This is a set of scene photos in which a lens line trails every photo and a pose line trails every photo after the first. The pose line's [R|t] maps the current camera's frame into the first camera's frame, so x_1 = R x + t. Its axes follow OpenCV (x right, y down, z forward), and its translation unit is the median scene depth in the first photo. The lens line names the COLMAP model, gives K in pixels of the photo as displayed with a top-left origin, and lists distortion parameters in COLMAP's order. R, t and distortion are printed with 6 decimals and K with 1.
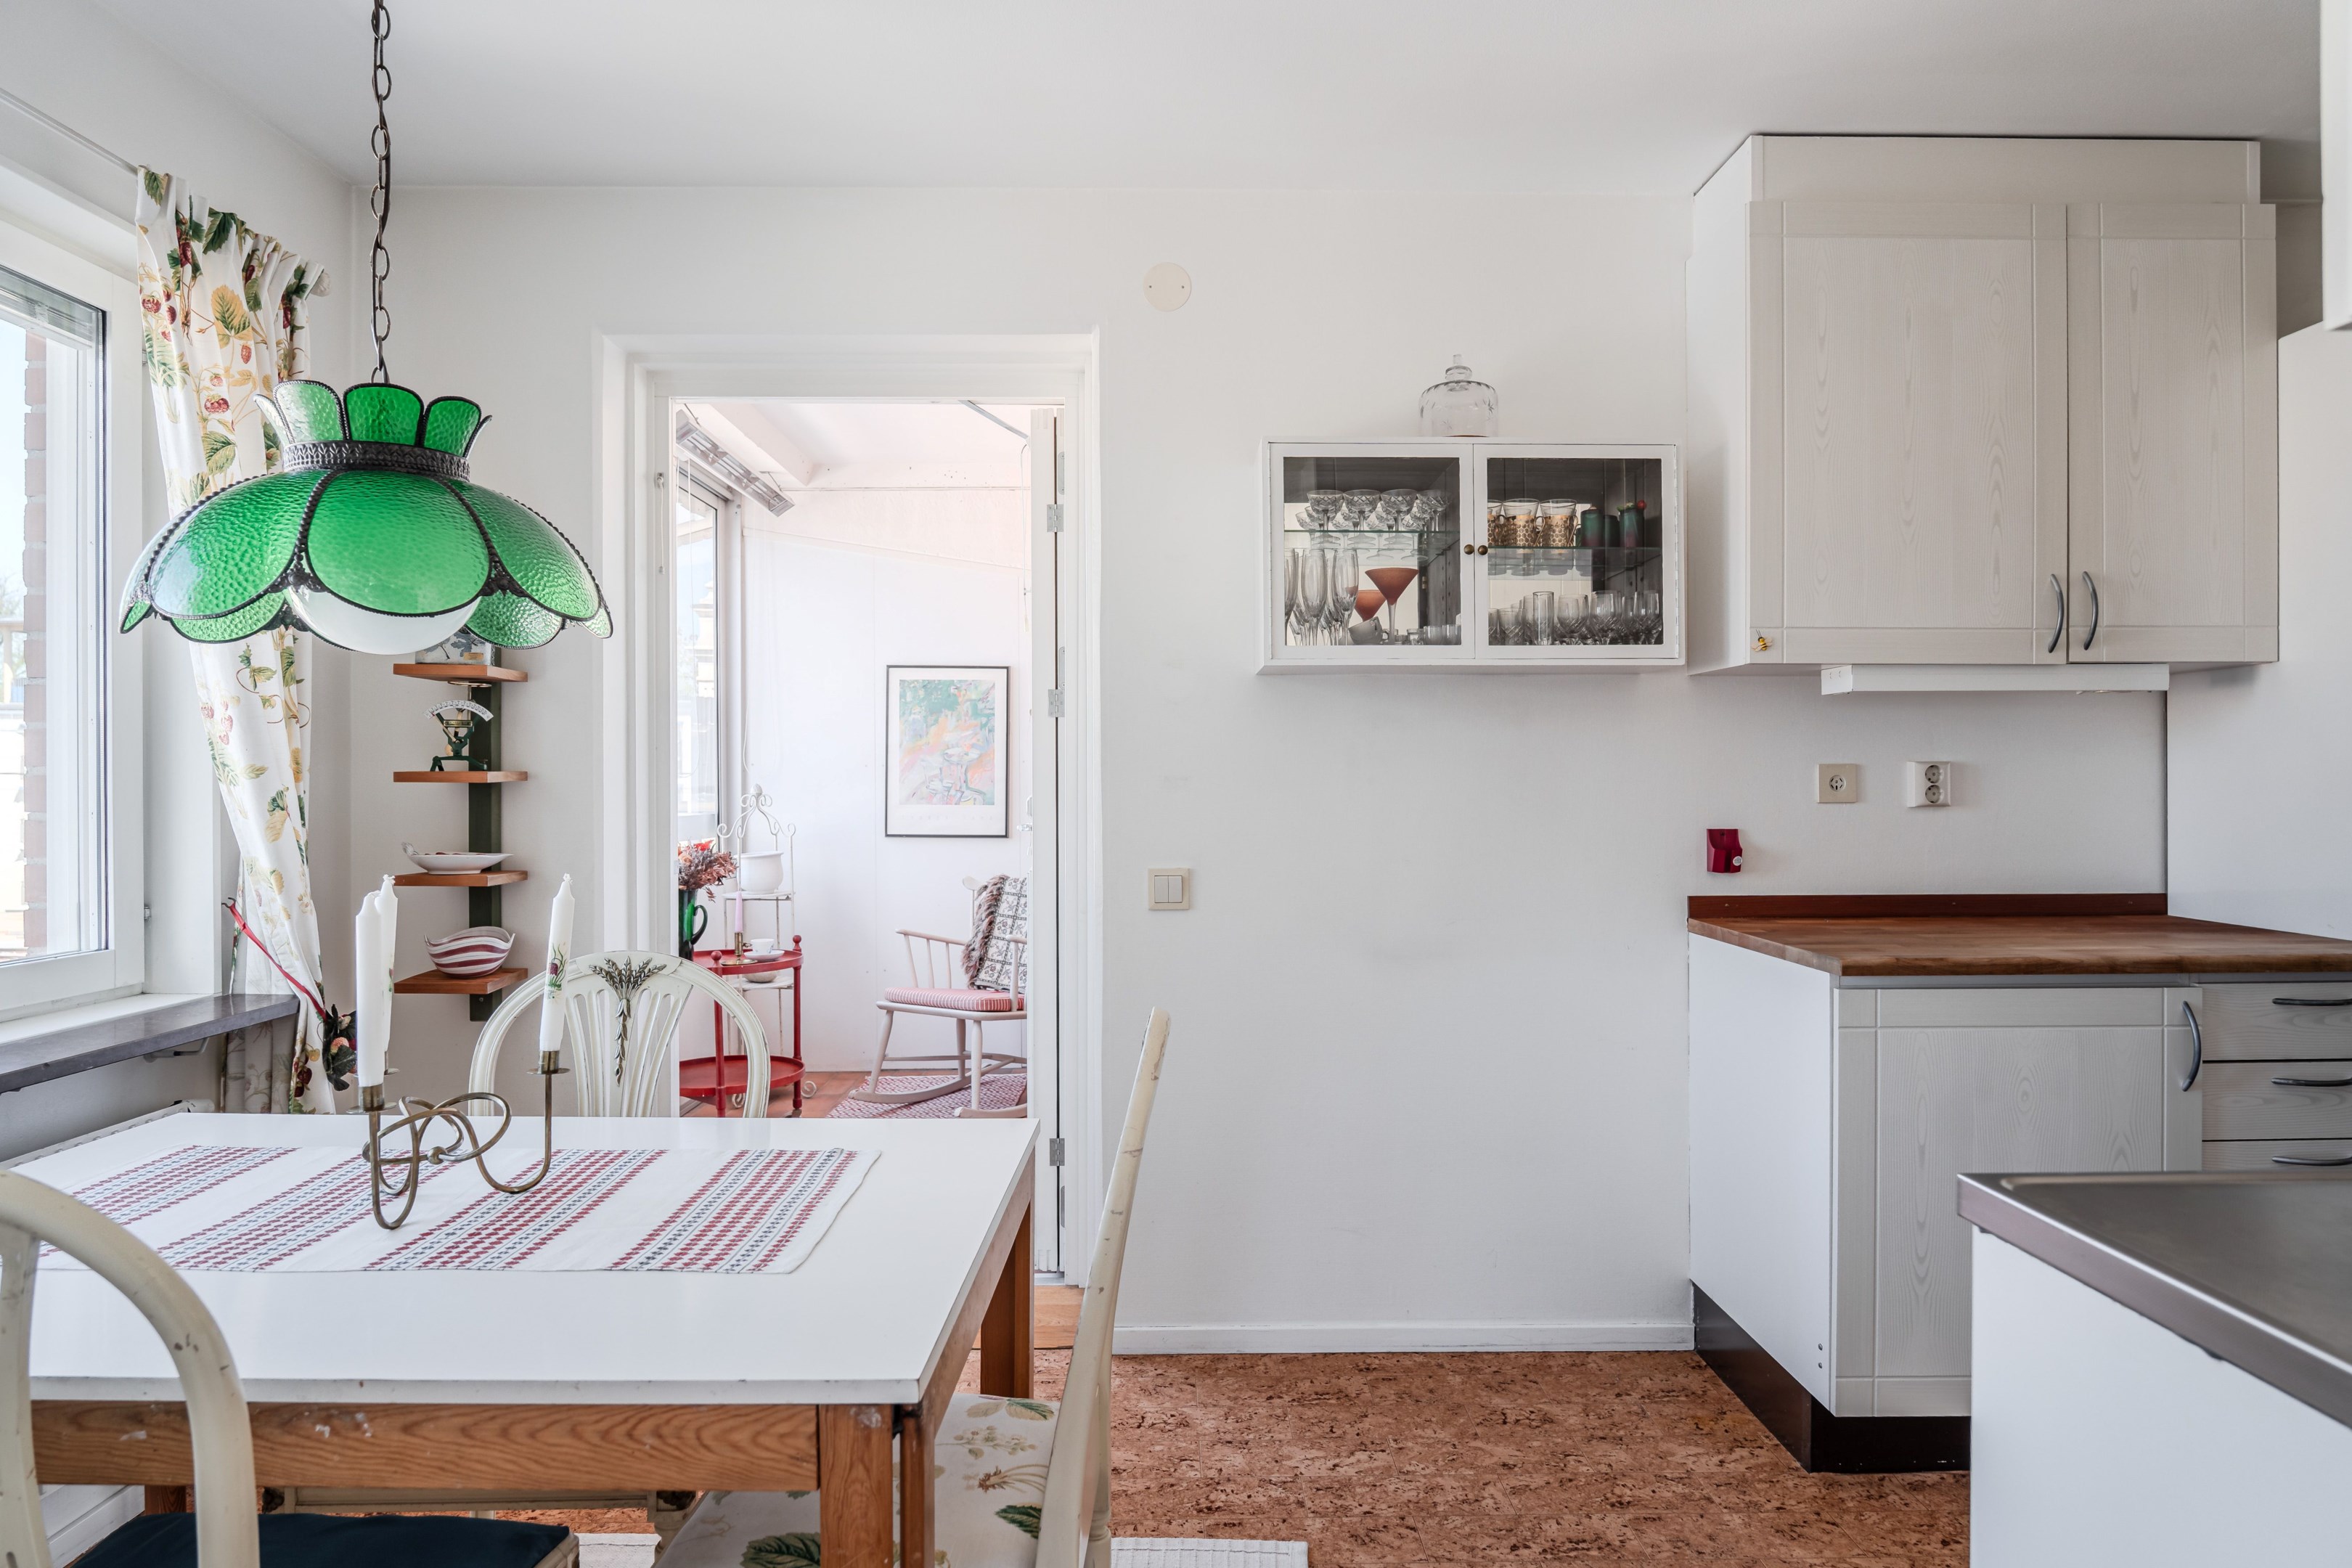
lens RADIAL K [[1409.2, 0, 1176.0], [0, 1409.2, 784.0], [0, 0, 1]] dist [-0.003217, -0.000091]
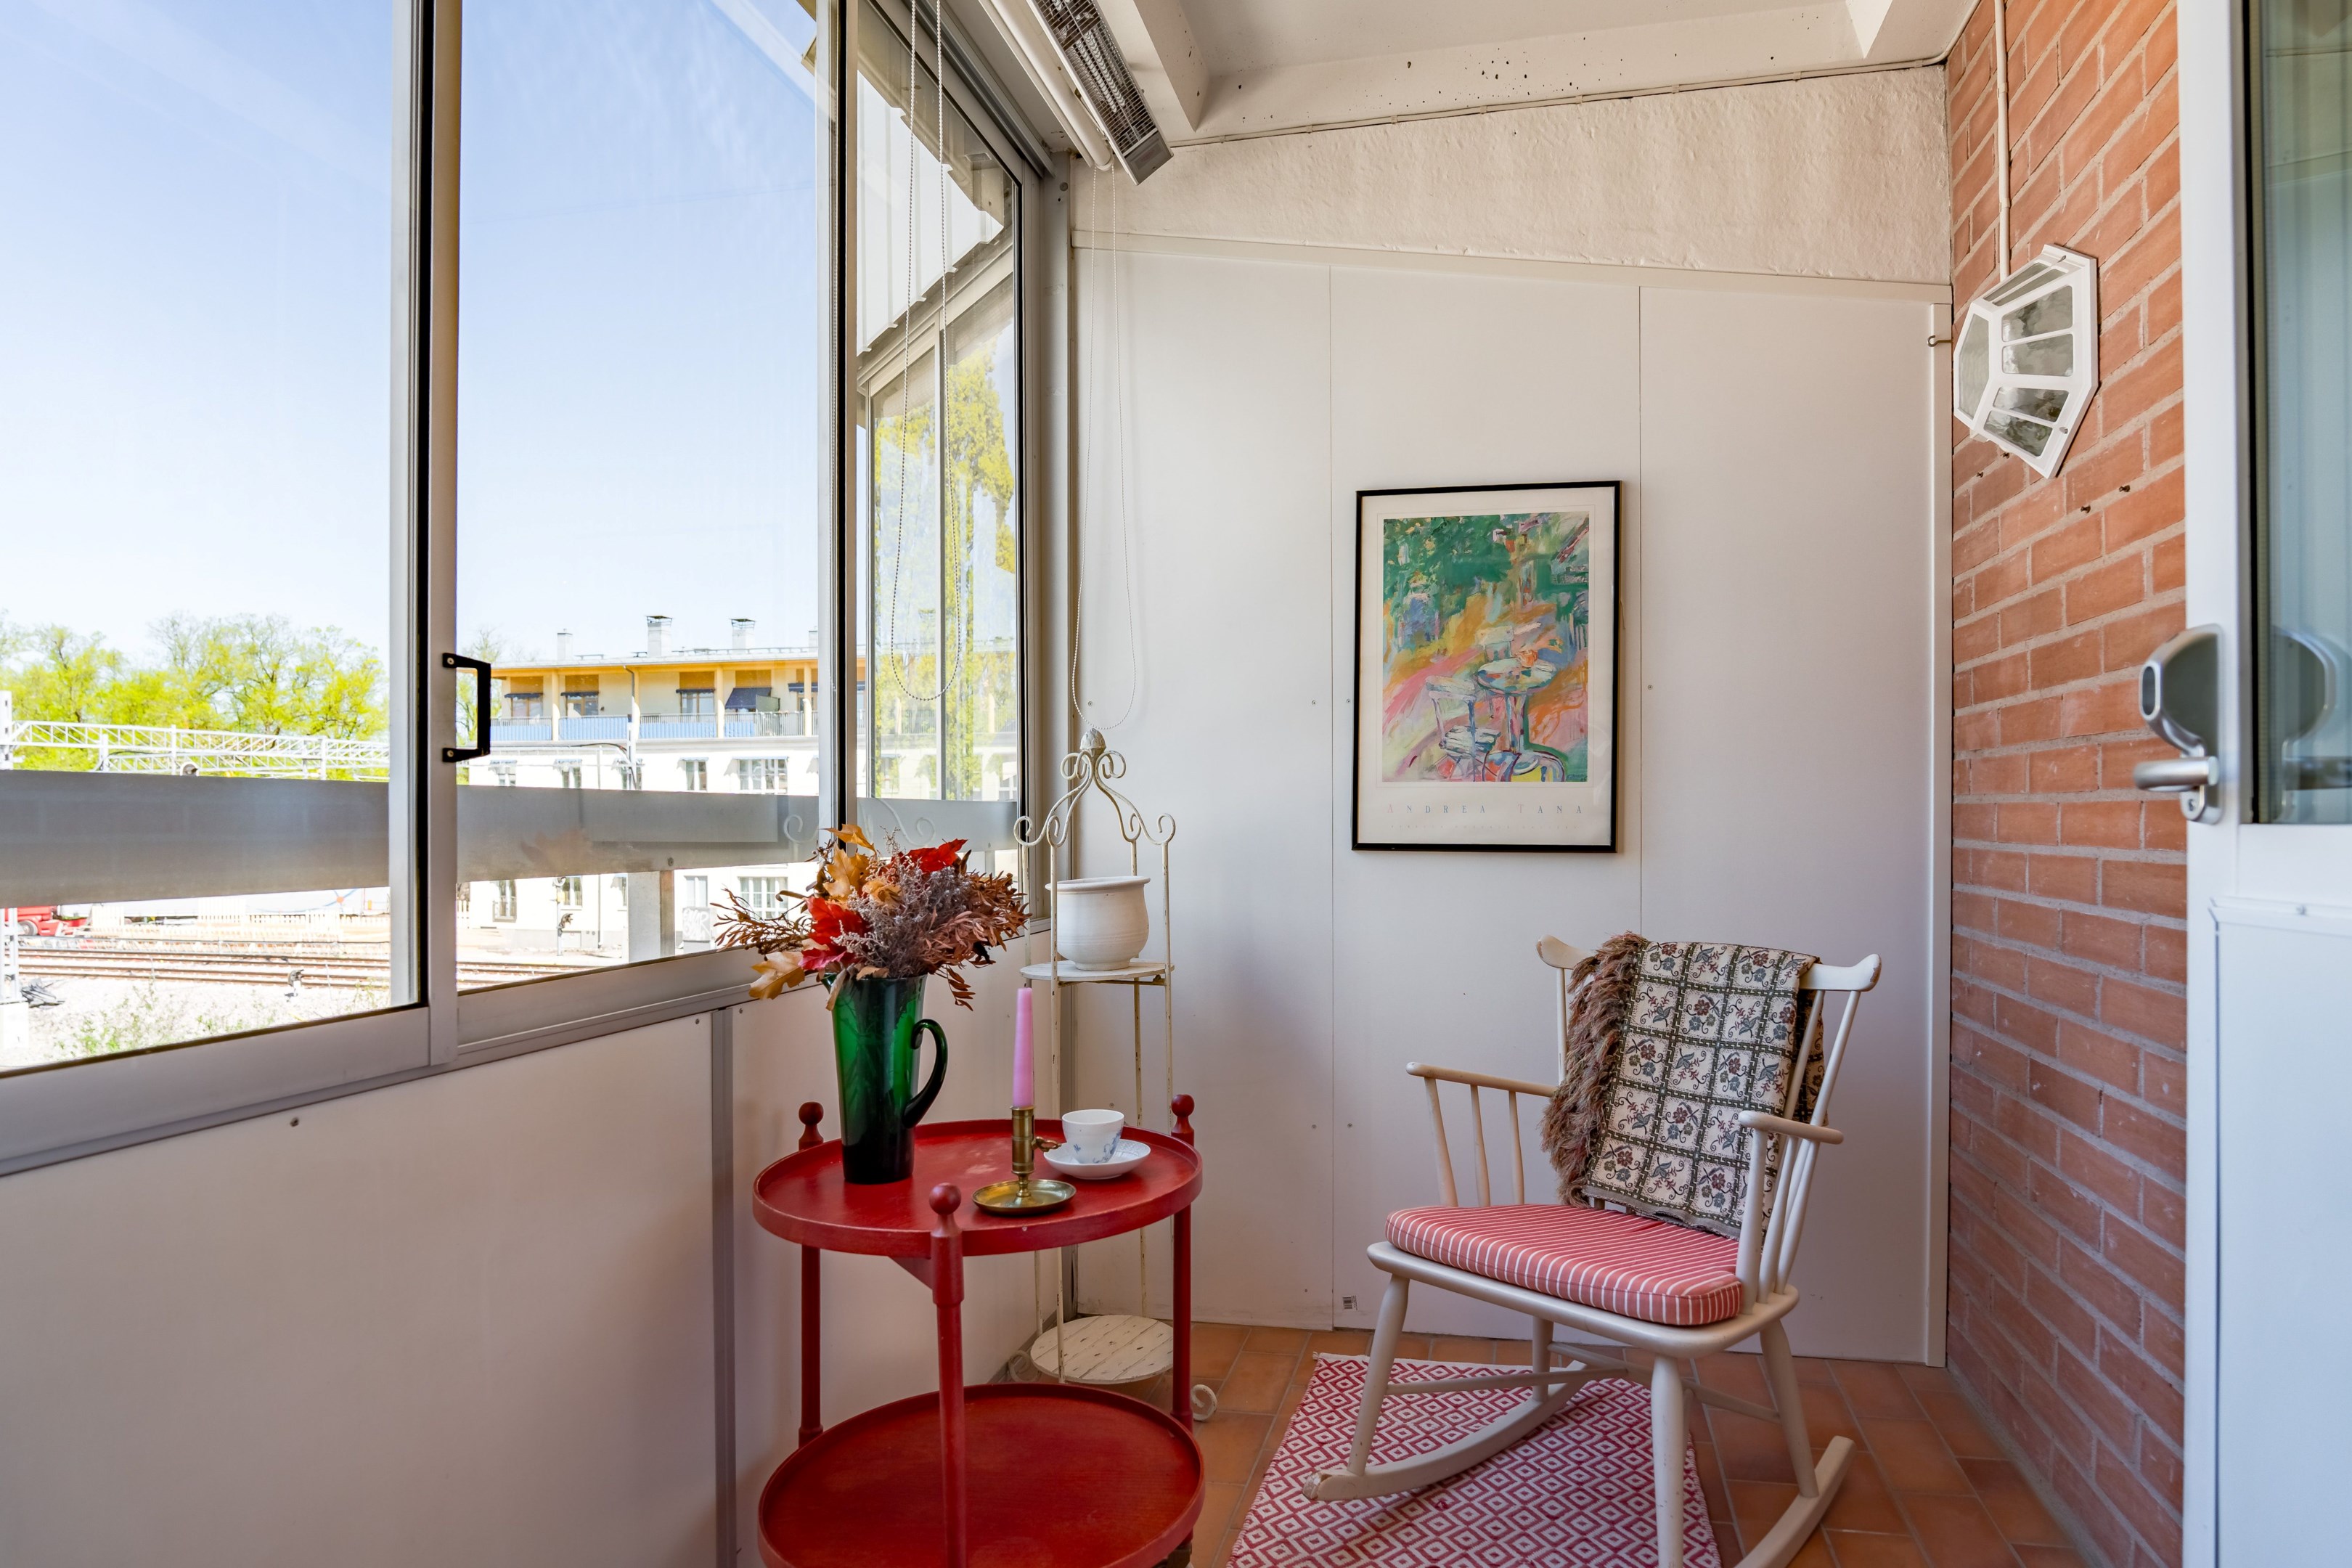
lens RADIAL K [[1409.2, 0, 1176.0], [0, 1409.2, 784.0], [0, 0, 1]] dist [-0.003217, -0.000091]
pose [[0.967794, -0.005045, -0.251694, -0.151296], [0.000003, 0.999799, -0.020030, 0.026509], [0.251744, 0.019384, 0.967600, 0.545561]]
